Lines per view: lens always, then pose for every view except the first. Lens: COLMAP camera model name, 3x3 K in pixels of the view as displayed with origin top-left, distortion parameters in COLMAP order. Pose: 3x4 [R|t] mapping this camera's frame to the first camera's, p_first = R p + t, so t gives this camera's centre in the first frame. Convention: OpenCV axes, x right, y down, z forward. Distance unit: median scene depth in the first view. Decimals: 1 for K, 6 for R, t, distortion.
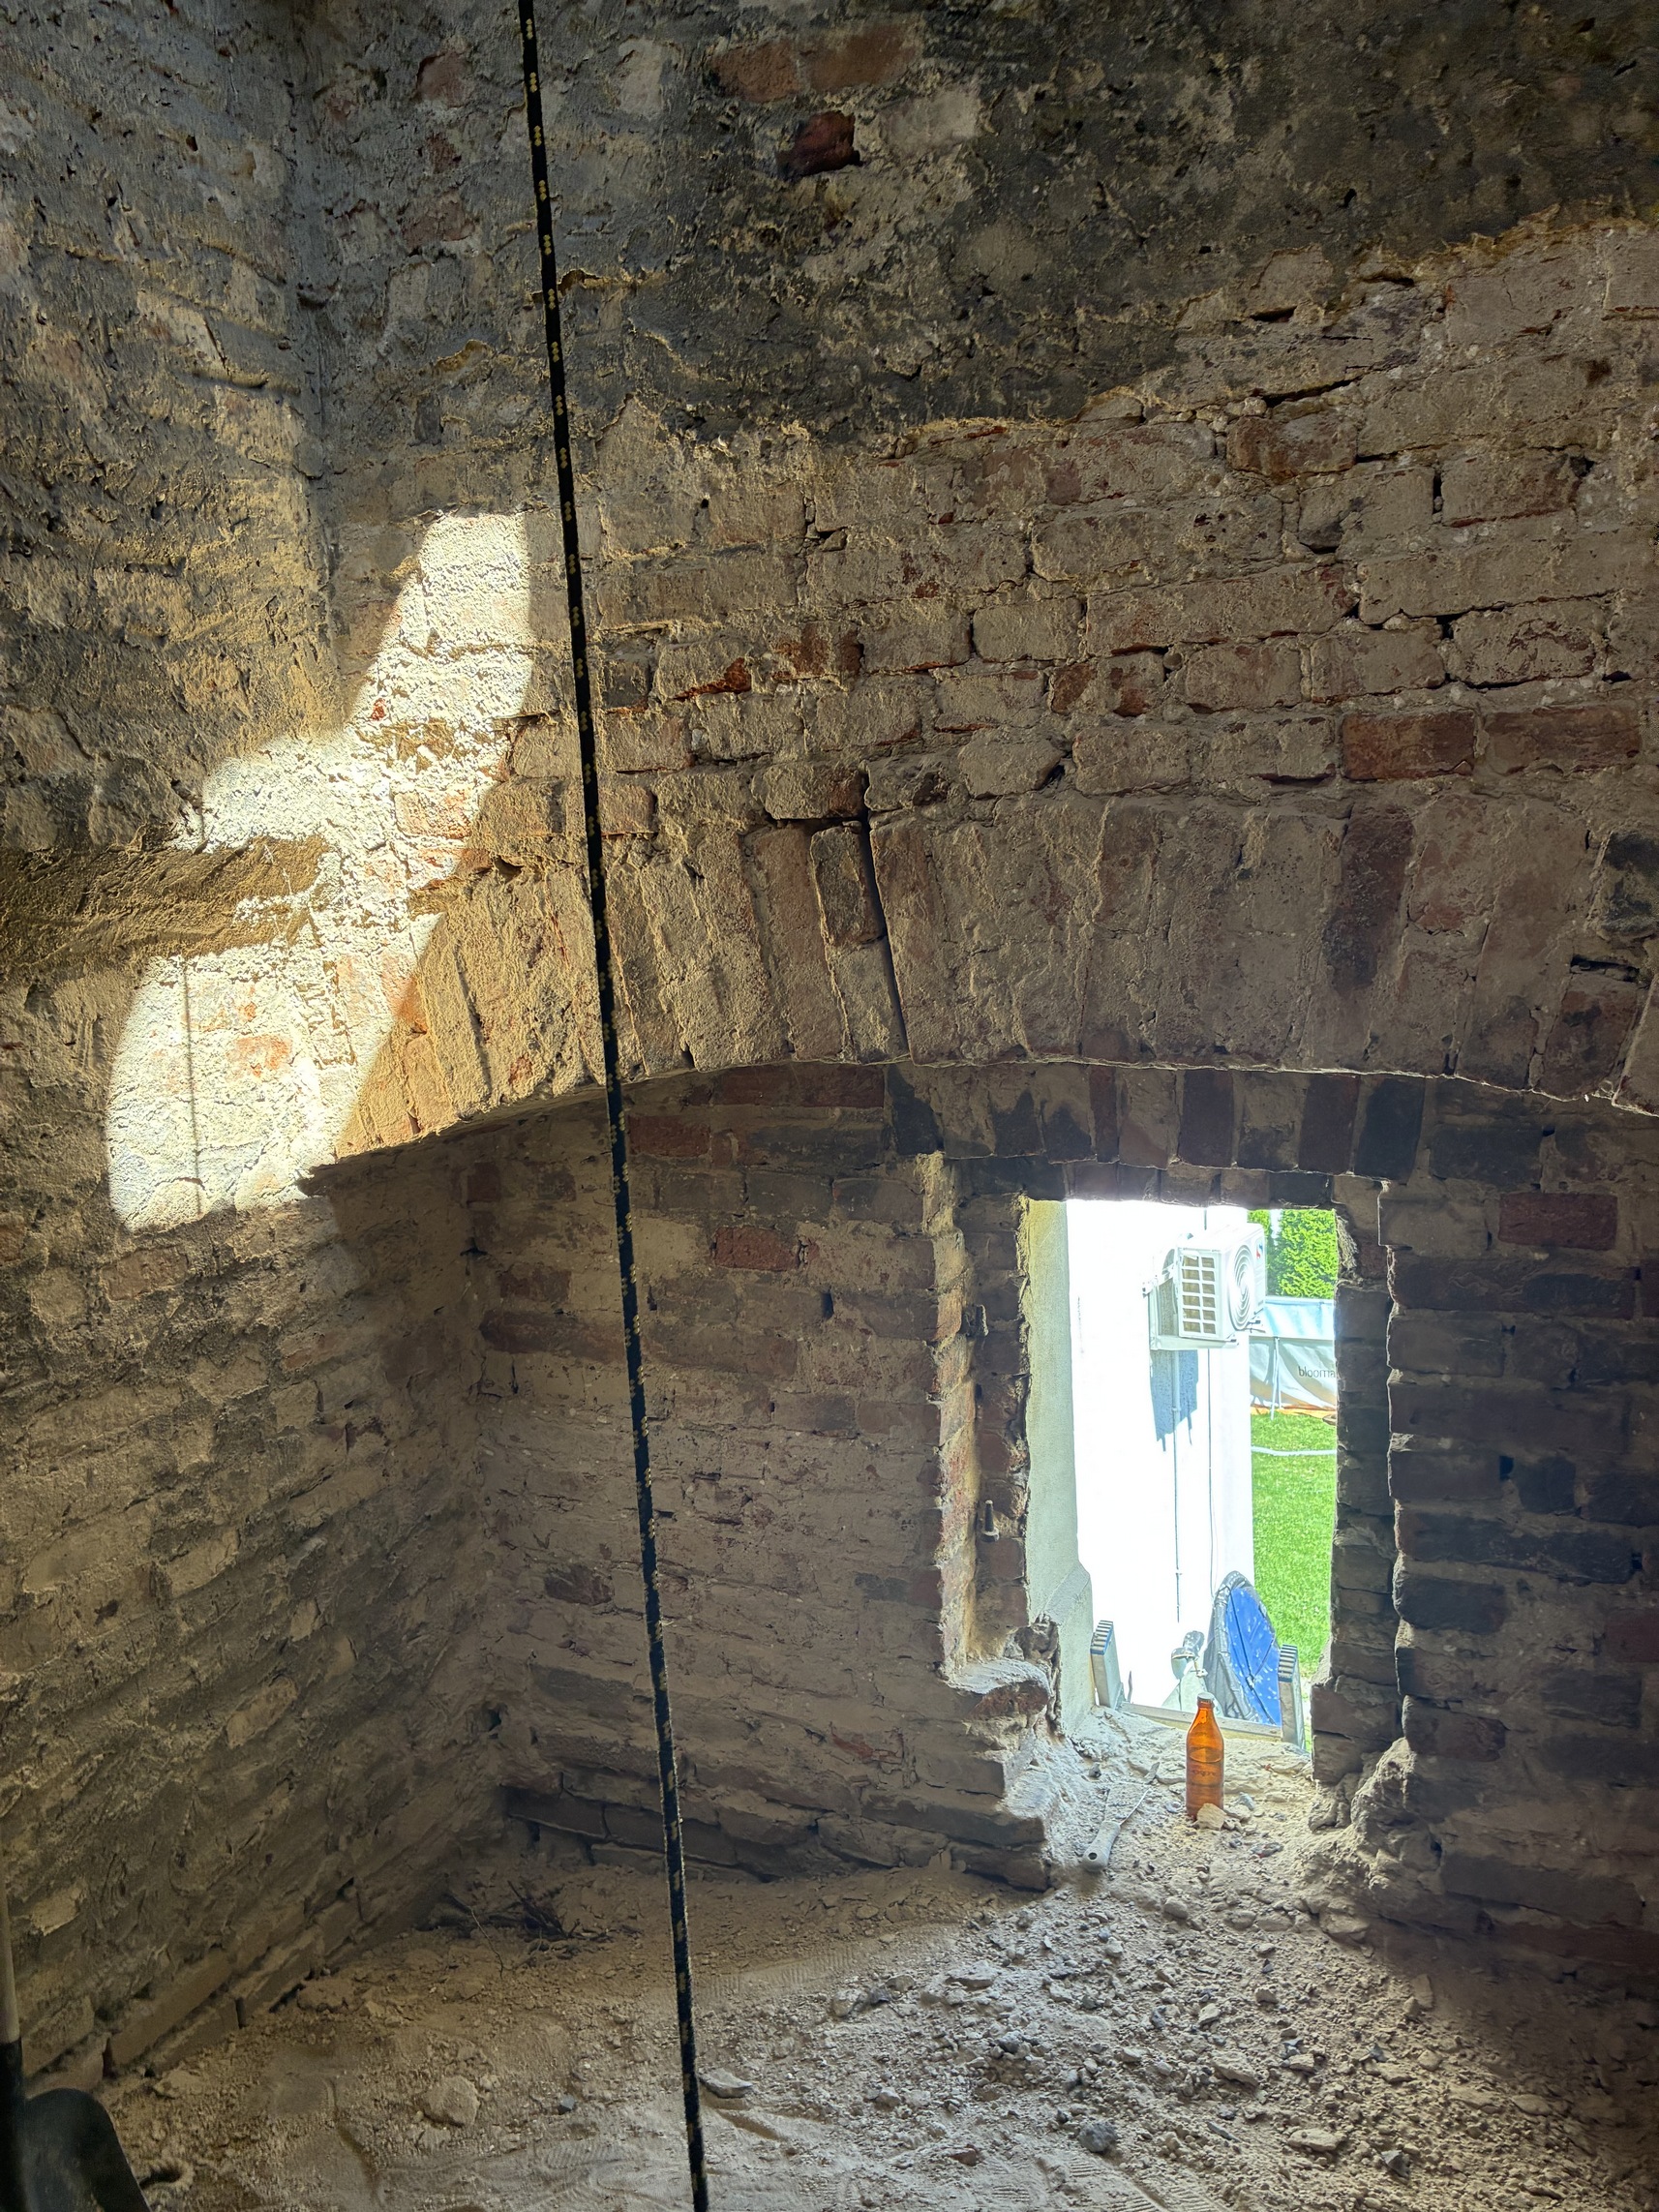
lens RADIAL K [[1672.8, 0, 815.2], [0, 1672.8, 1105.2], [0, 0, 1]] dist [0.041276, -0.044772]
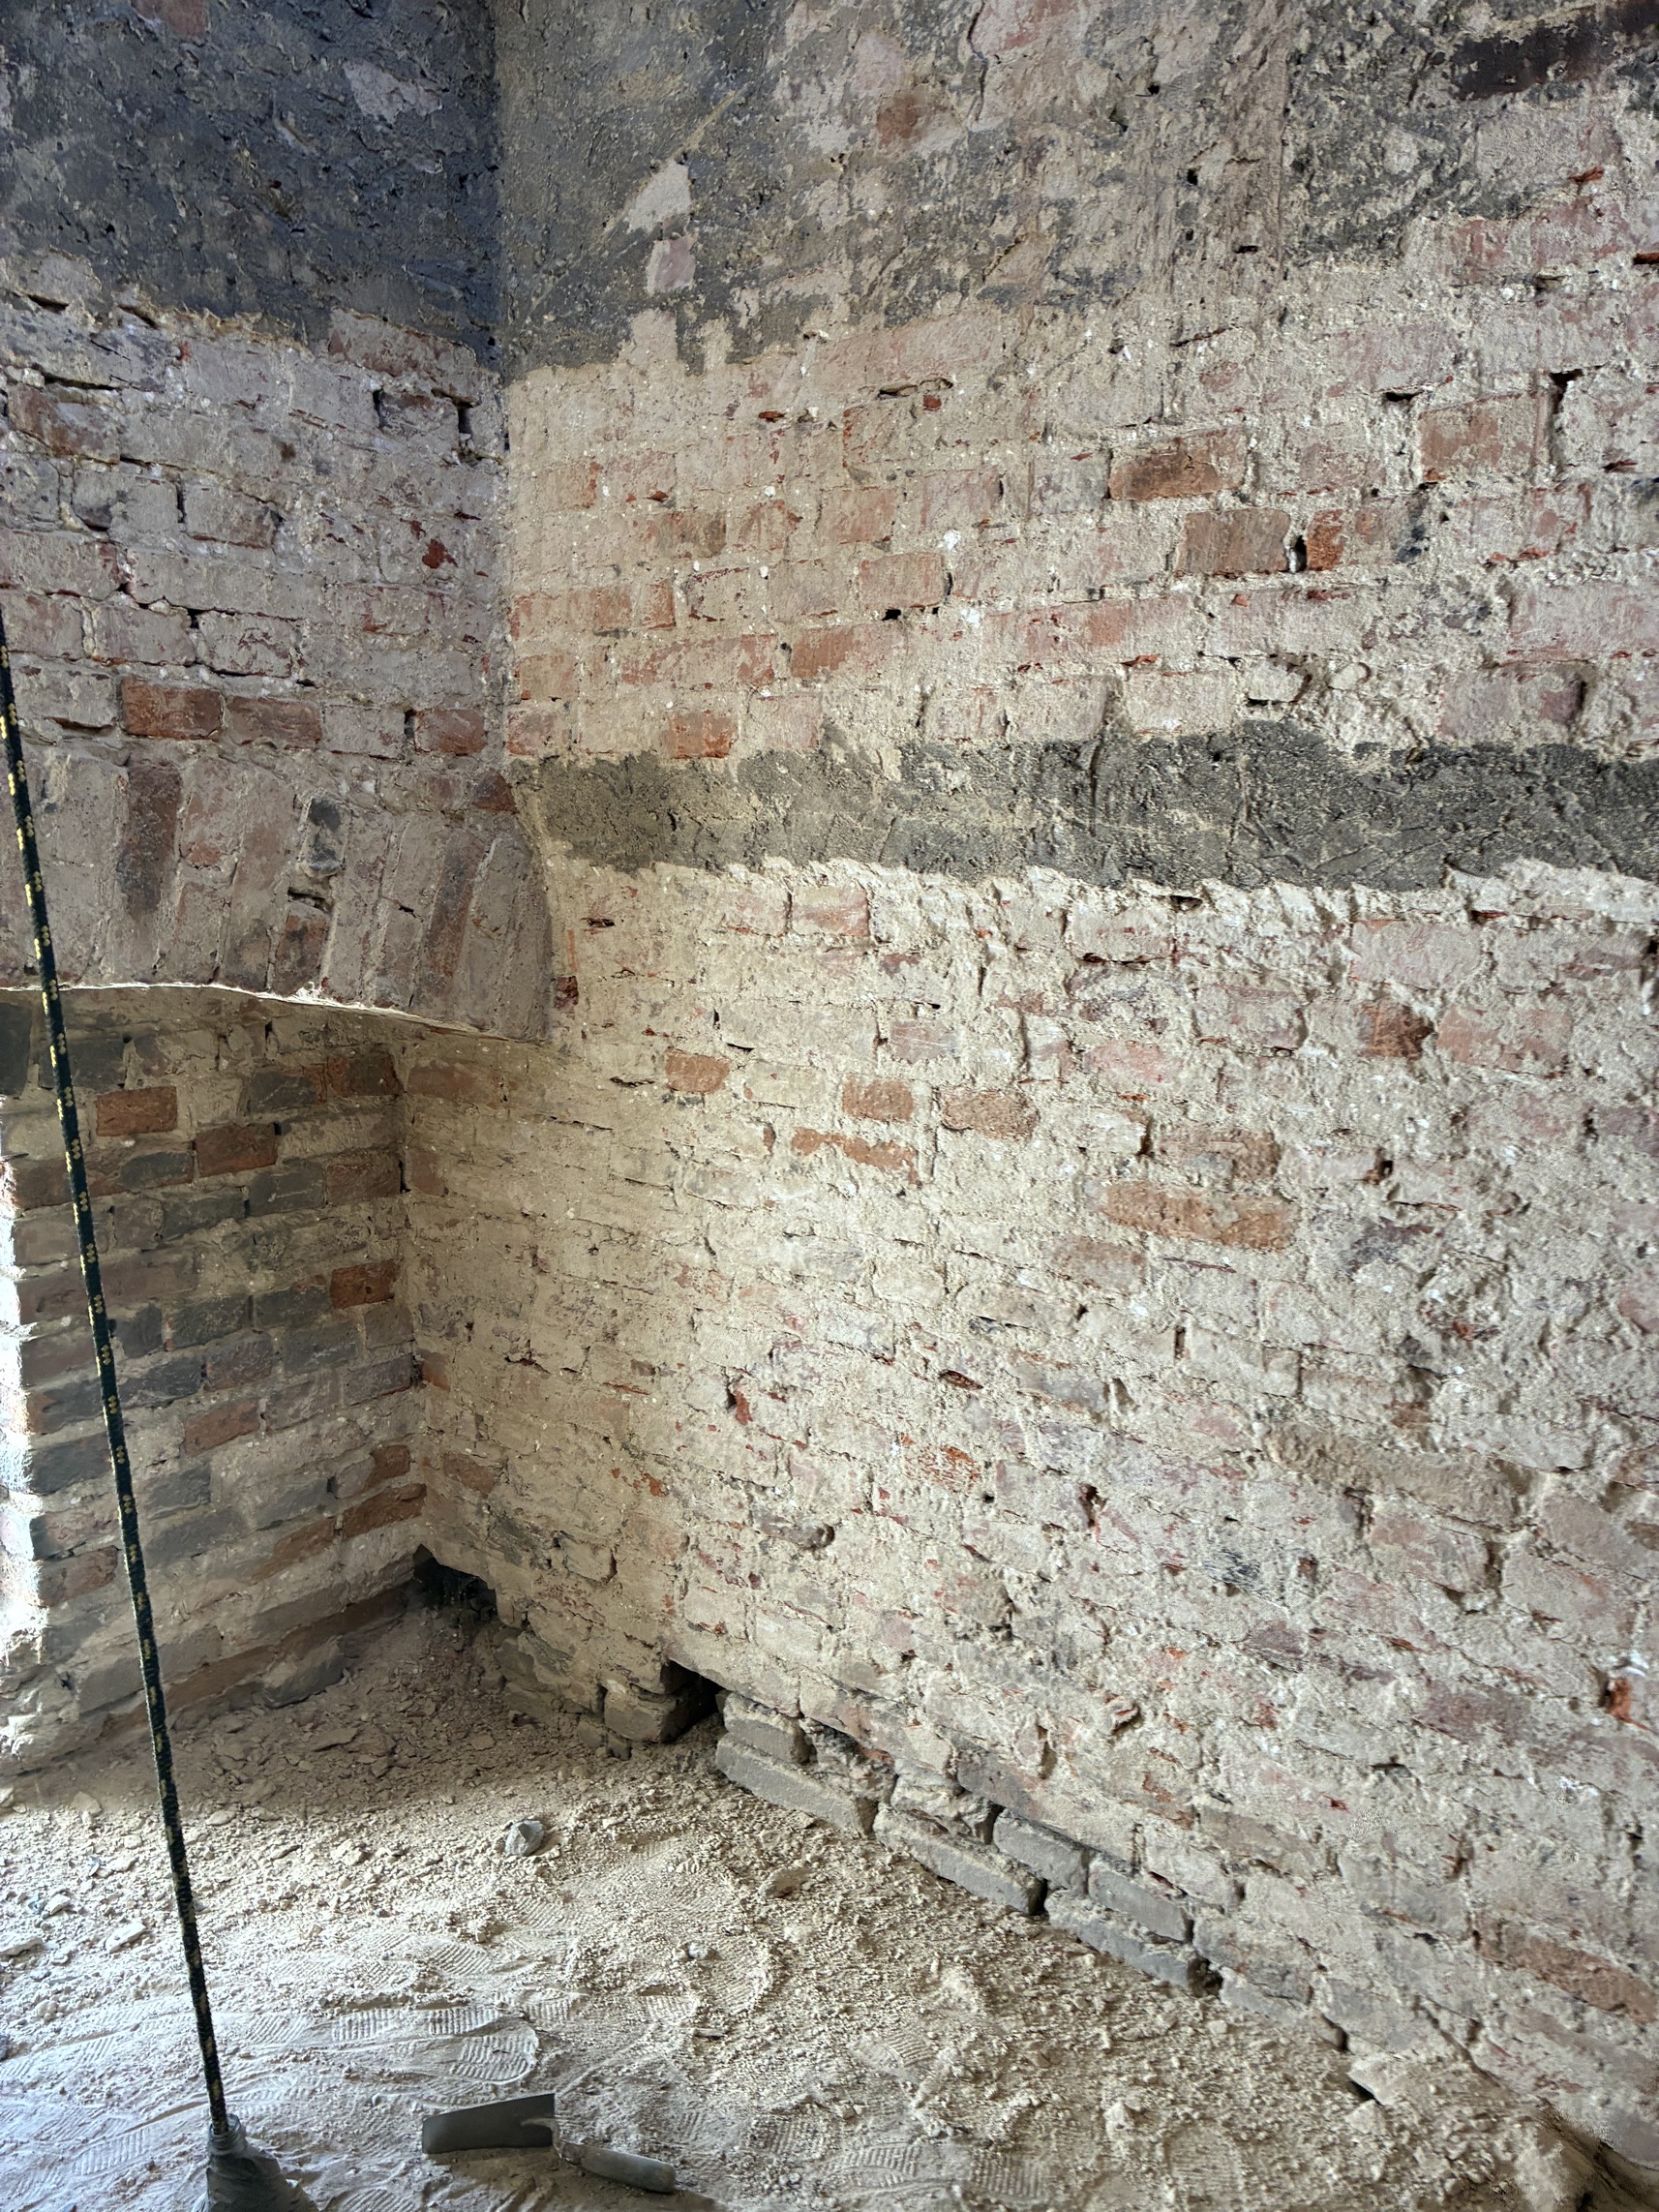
lens RADIAL K [[1672.8, 0, 813.5], [0, 1672.8, 1104.2], [0, 0, 1]] dist [0.041276, -0.044772]
pose [[0.252822, -0.102008, 0.962120, -0.725275], [0.088584, 0.992690, 0.081971, 0.008346], [-0.963449, 0.064505, 0.260010, 0.260706]]
